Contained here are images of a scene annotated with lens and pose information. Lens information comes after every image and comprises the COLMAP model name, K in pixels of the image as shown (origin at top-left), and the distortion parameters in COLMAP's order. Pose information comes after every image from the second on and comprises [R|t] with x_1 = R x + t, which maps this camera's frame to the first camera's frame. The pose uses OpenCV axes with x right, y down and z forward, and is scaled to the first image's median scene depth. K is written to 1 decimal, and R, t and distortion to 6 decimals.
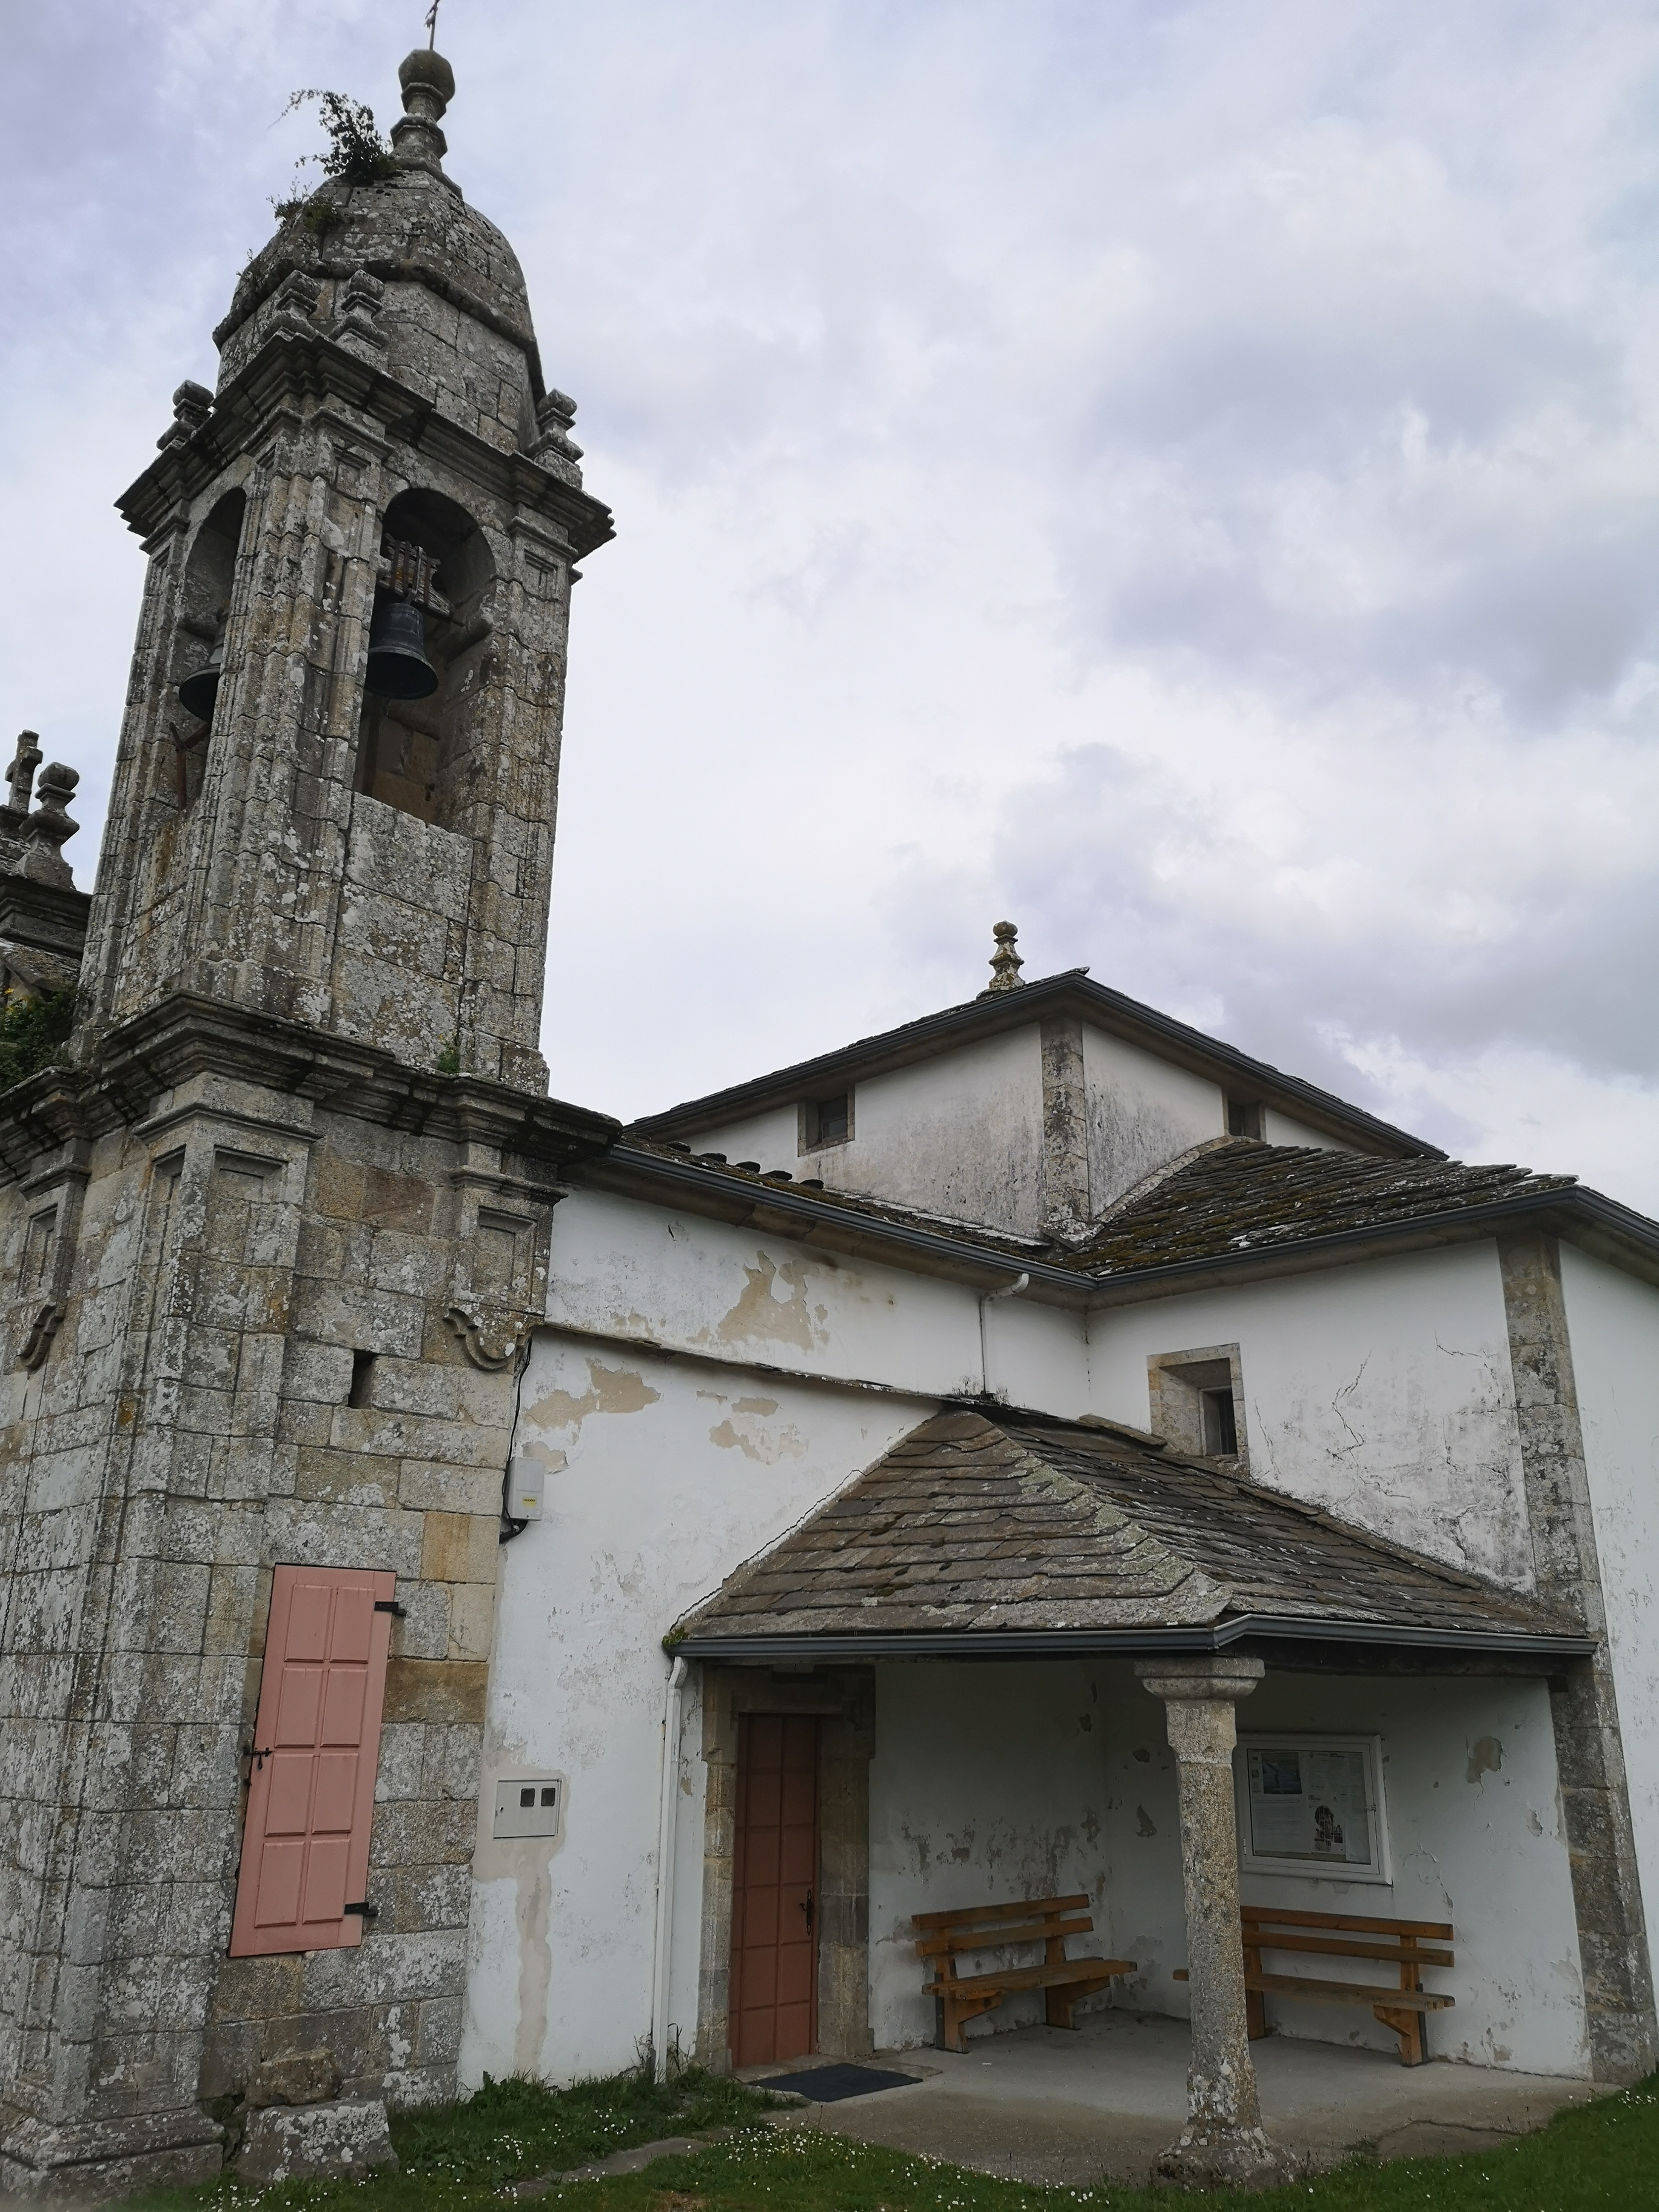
lens RADIAL K [[1804.6, 0, 830.8], [0, 1804.6, 1080.9], [0, 0, 1]] dist [0.060651, -0.133428]
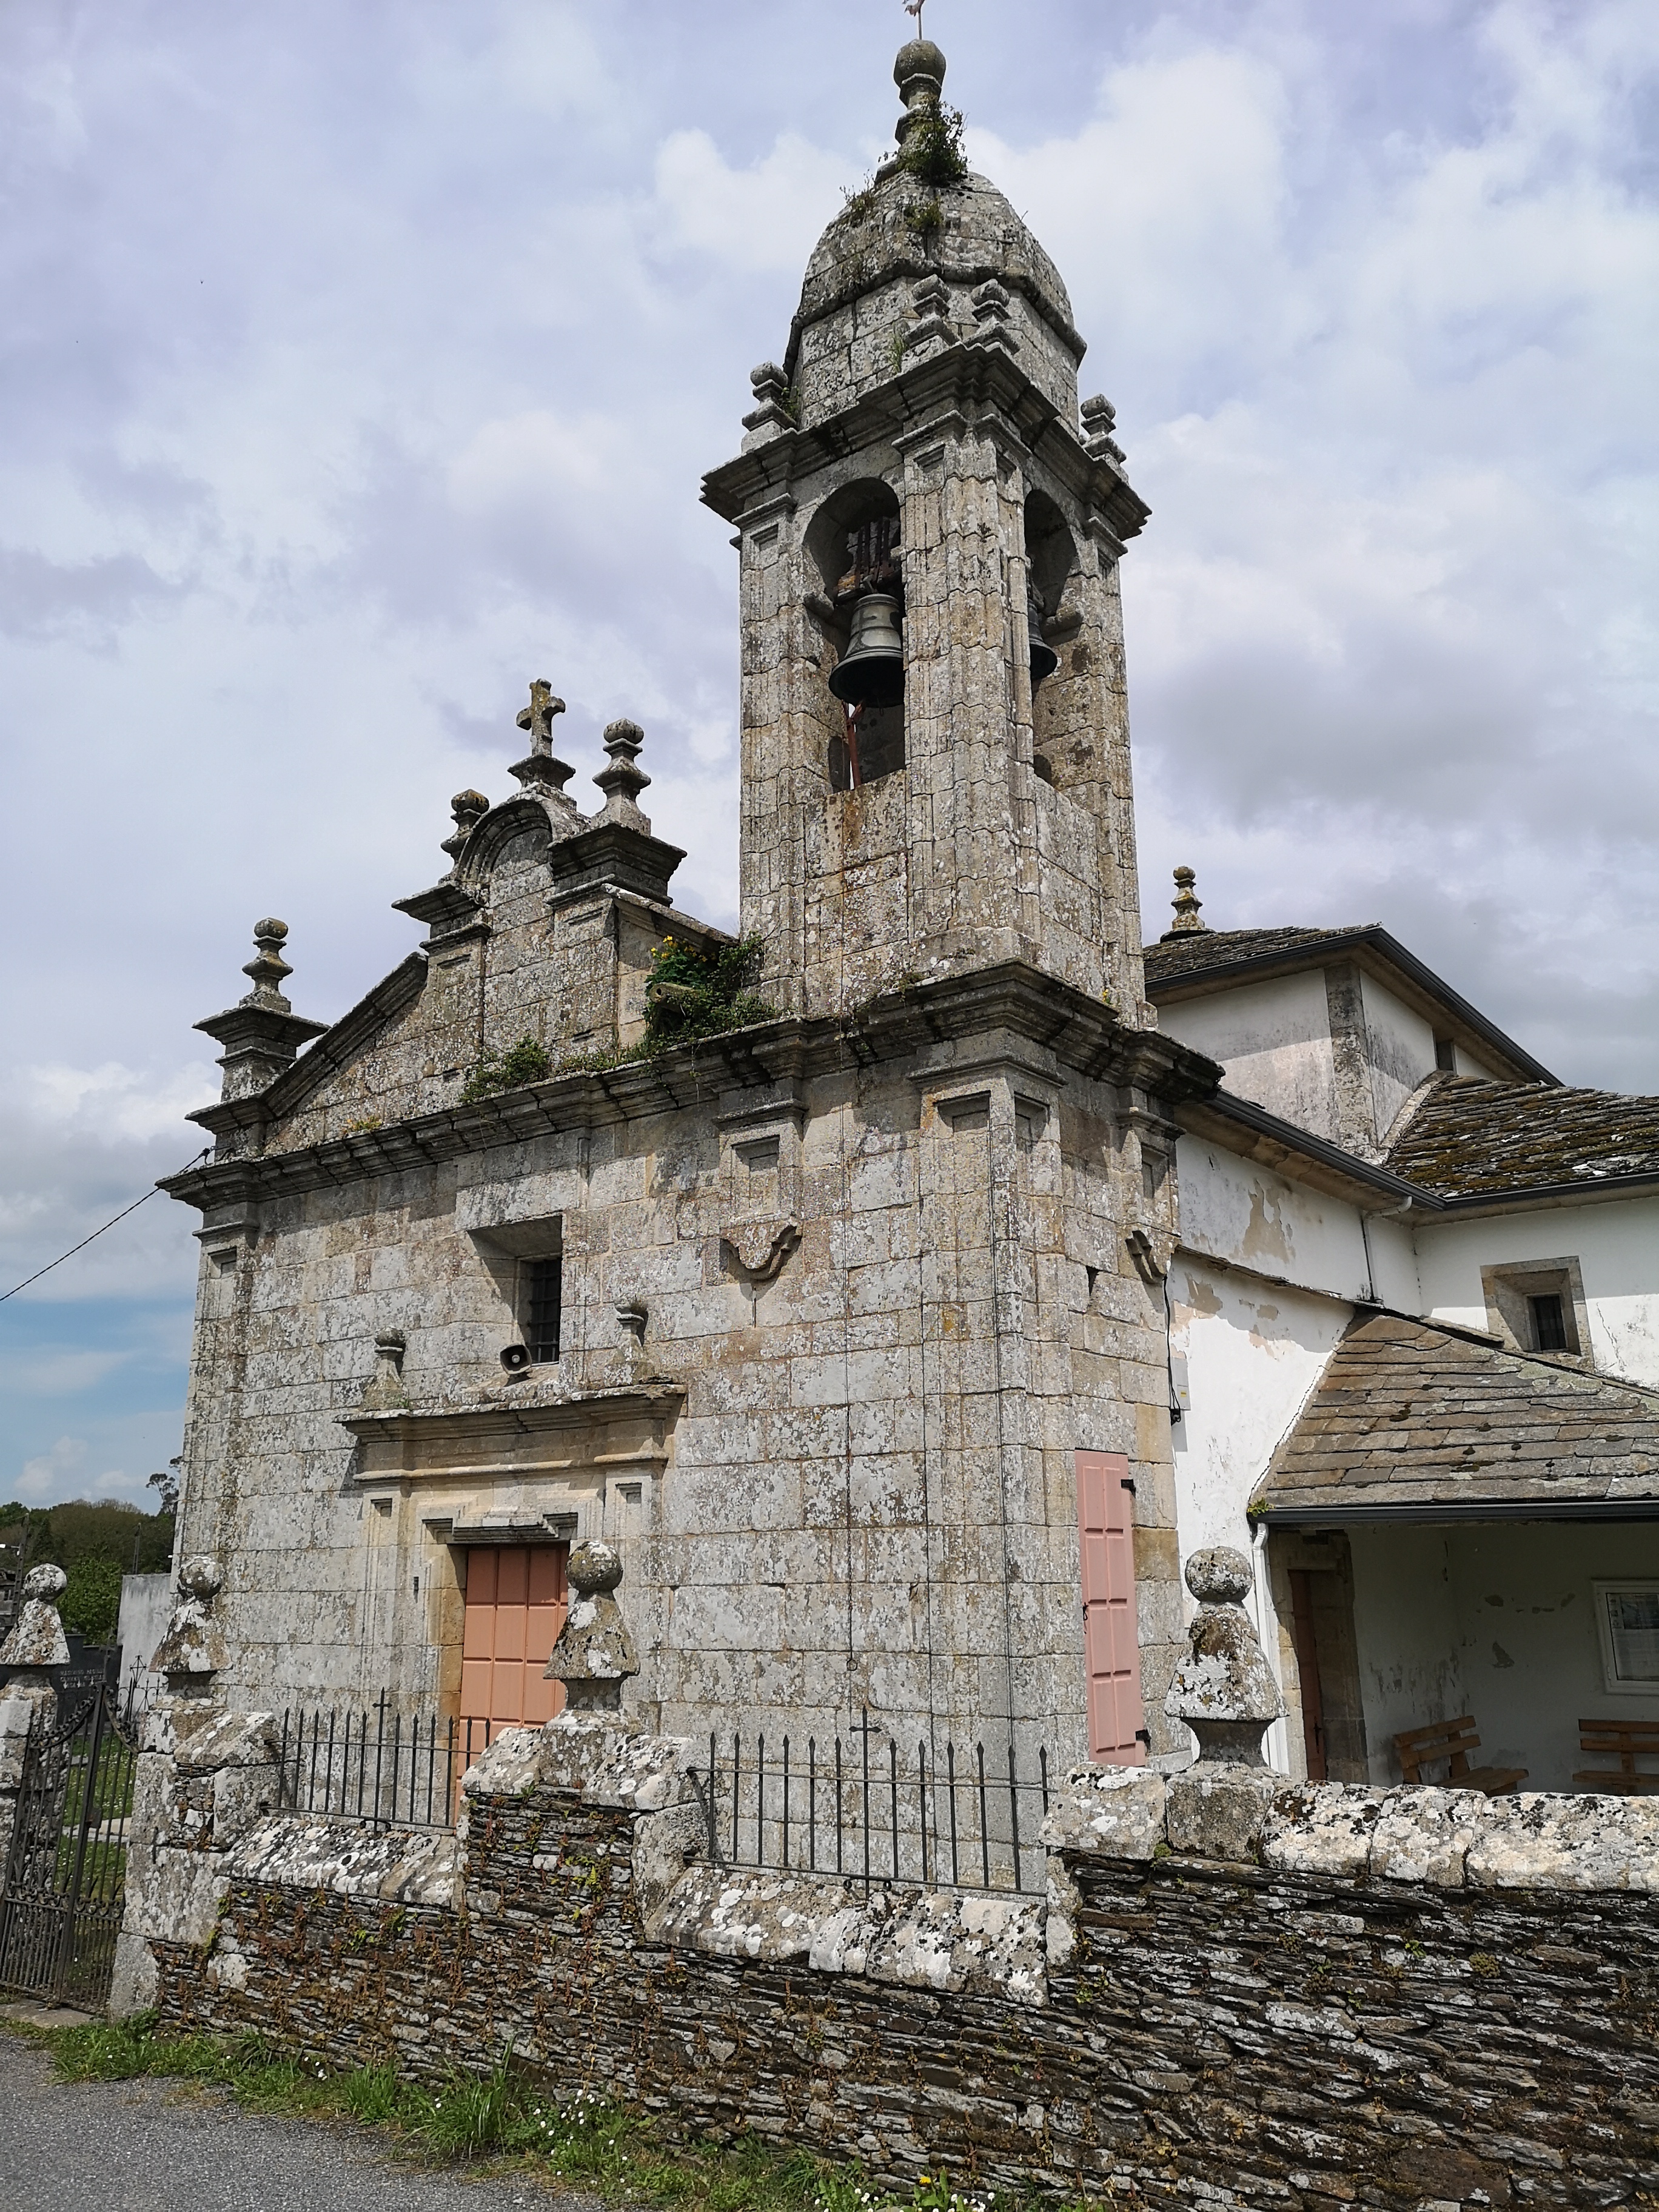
lens RADIAL K [[1786.3, 0, 761.7], [0, 1786.3, 1094.7], [0, 0, 1]] dist [0.073518, -0.075338]
pose [[0.988665, 0.015303, 0.149354, -0.584111], [-0.025567, 0.997422, 0.067052, -0.030489], [-0.147943, -0.070110, 0.986508, -0.086456]]
